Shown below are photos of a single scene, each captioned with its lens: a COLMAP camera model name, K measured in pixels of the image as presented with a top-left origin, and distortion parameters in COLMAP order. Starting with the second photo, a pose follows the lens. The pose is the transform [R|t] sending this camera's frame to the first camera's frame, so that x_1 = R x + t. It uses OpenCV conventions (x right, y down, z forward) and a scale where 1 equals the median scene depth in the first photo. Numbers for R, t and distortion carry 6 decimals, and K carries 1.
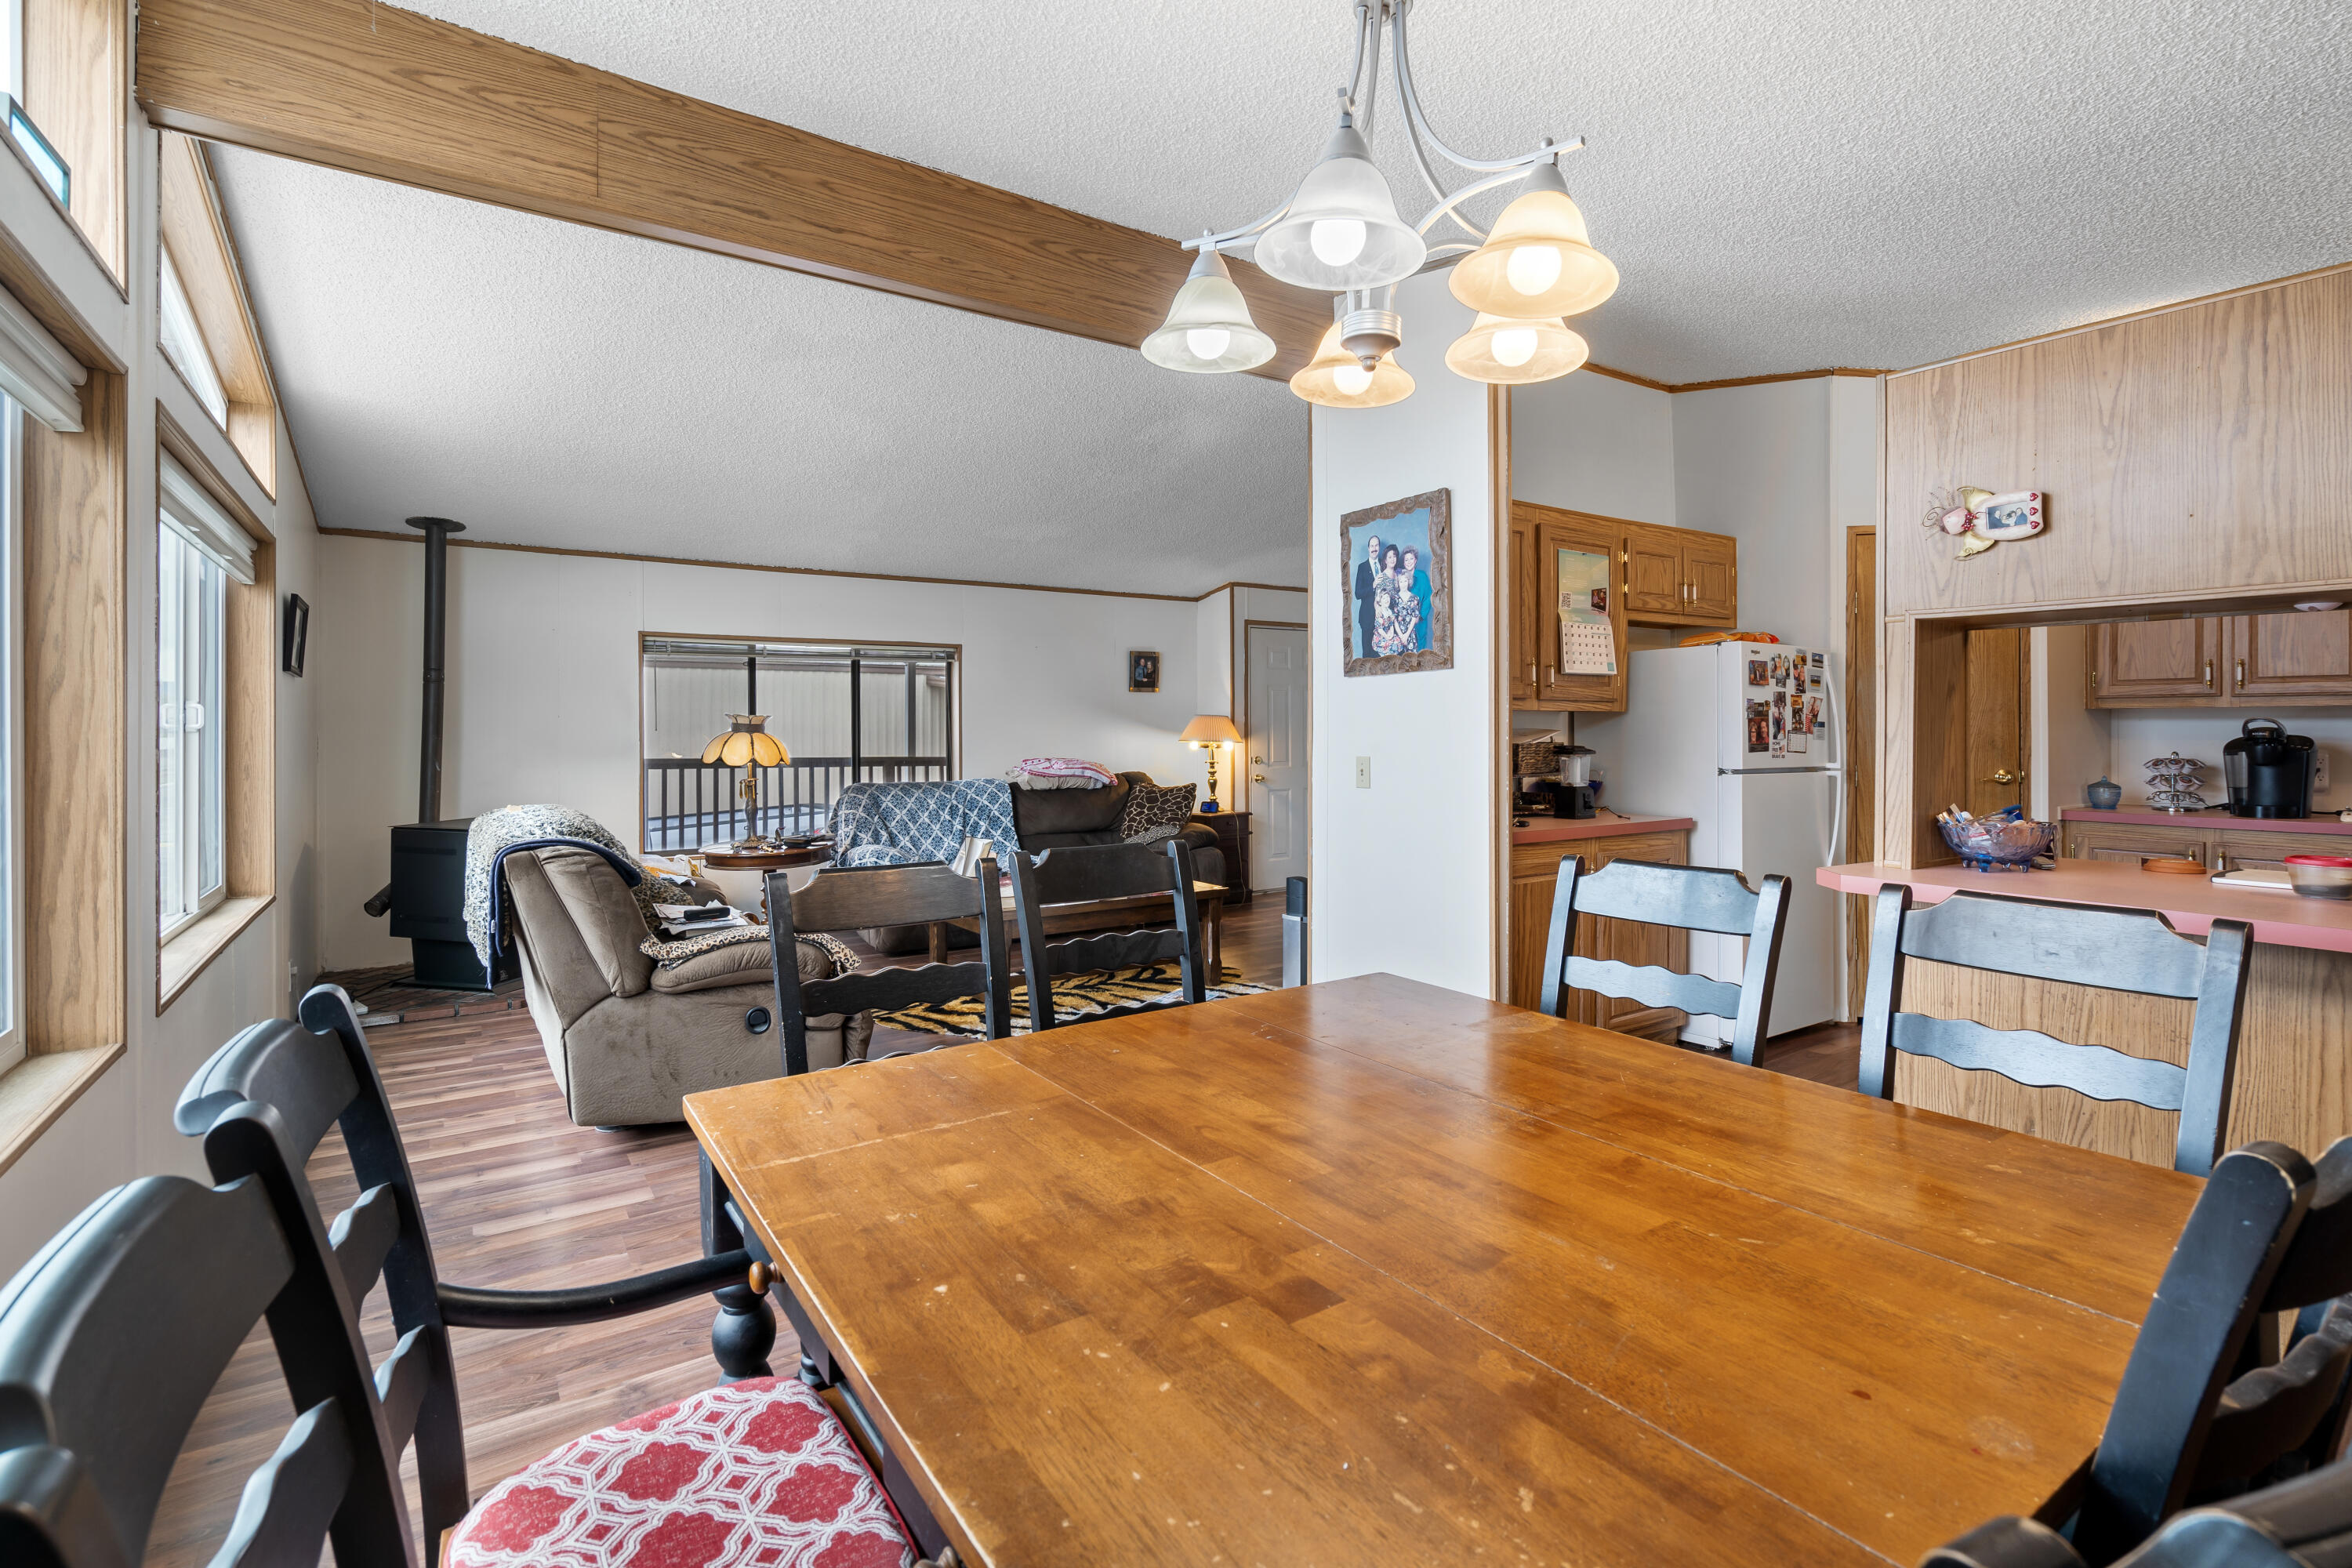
lens RADIAL K [[1085.1, 0, 1157.7], [0, 1085.1, 727.1], [0, 0, 1]] dist [-0.000496, -0.000250]
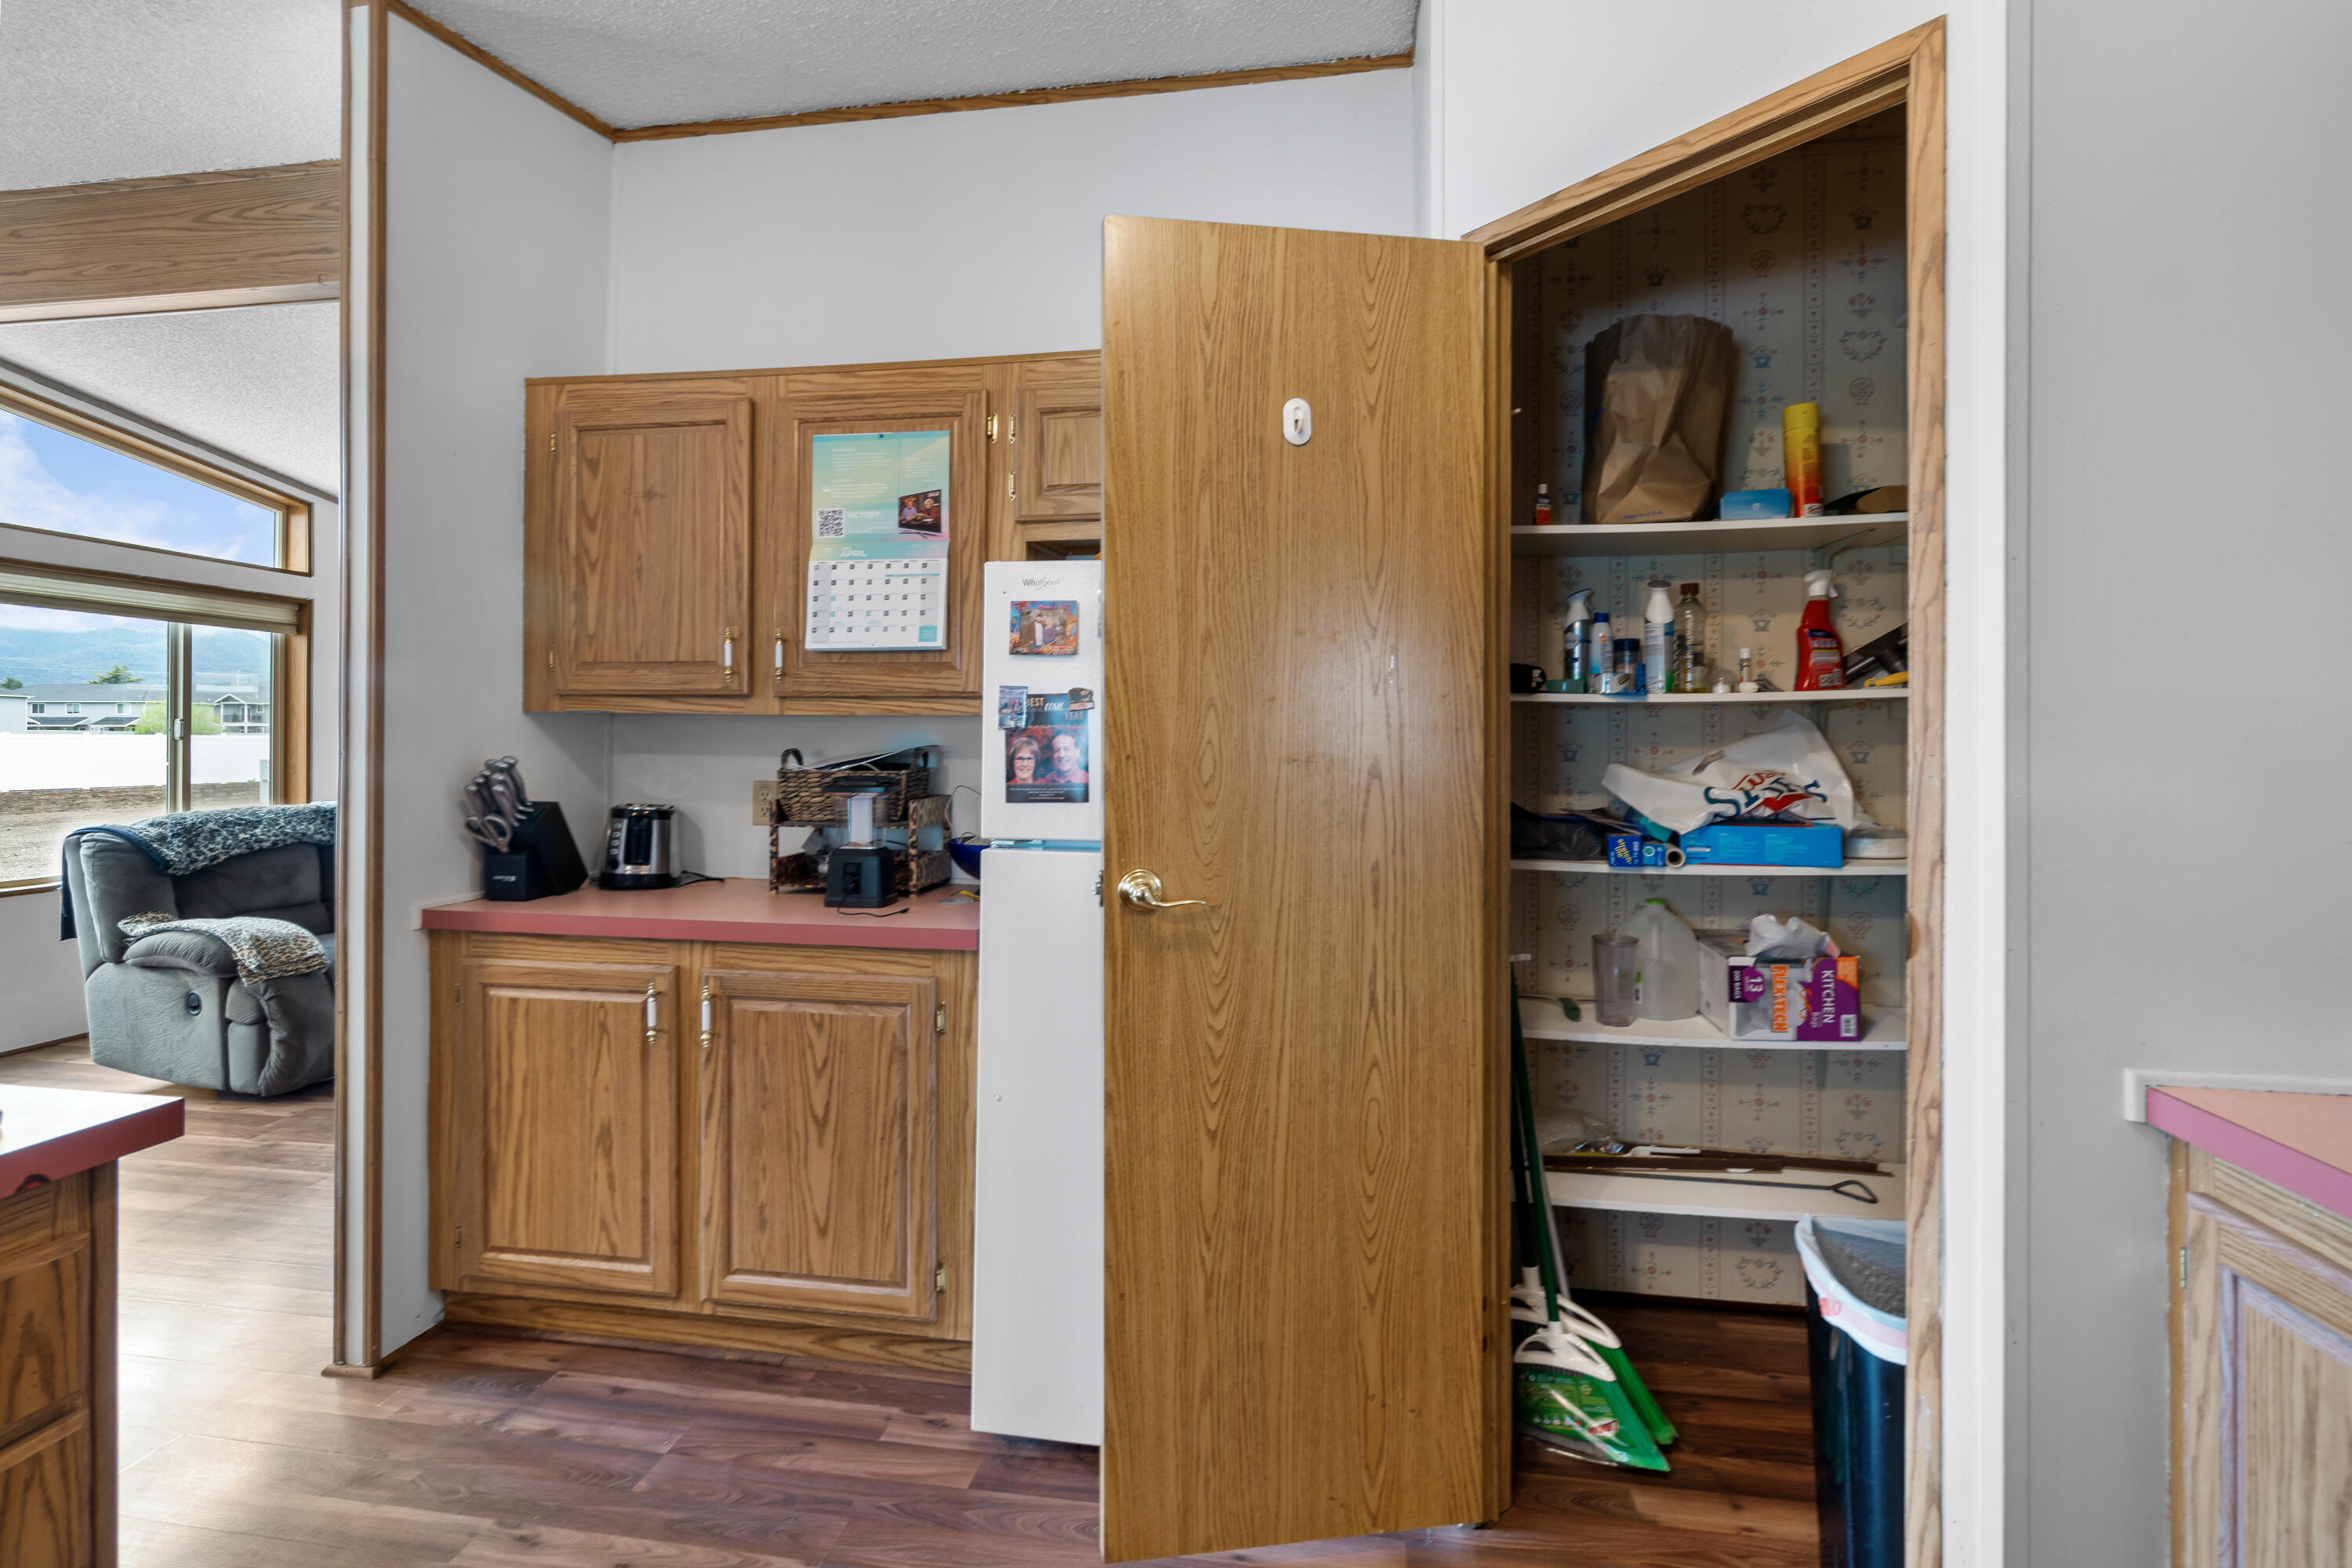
lens RADIAL K [[1085.1, 0, 1180.9], [0, 1085.1, 736.8], [0, 0, 1]] dist [-0.000496, -0.000250]
pose [[0.734626, 0.003134, -0.678465, 0.901453], [-0.004910, 0.999988, -0.000697, -0.004383], [0.678454, 0.003843, 0.734632, 0.705152]]
